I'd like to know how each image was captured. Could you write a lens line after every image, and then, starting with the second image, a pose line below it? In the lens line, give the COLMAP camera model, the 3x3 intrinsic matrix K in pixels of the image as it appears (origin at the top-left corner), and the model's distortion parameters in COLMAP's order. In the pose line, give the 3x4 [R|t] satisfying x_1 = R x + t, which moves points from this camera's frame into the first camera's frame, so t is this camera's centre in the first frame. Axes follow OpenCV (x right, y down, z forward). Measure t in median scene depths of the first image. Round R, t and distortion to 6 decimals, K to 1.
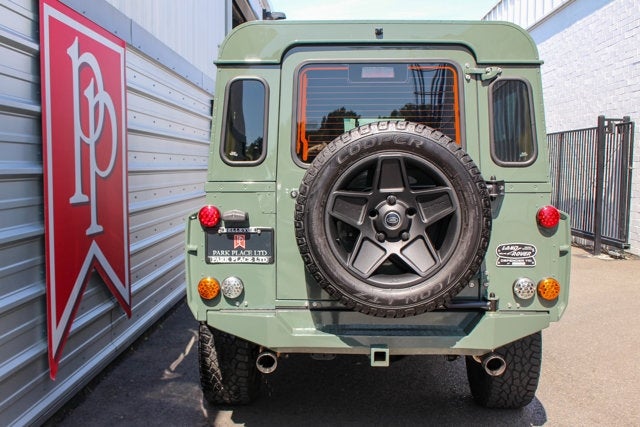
lens RADIAL K [[691.9, 0, 320.0], [0, 691.9, 213.5], [0, 0, 1]] dist [-0.081840, 0.021078]
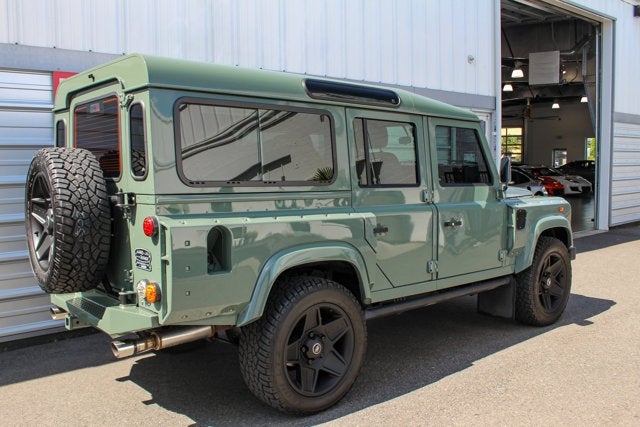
lens RADIAL K [[593.9, 0, 320.0], [0, 593.9, 213.5], [0, 0, 1]] dist [-0.092676, -0.001844]
pose [[0.685071, 0.044261, -0.727131, 1.189523], [-0.028407, 0.999016, 0.034048, -0.055387], [0.727922, -0.002670, 0.685654, 0.552561]]
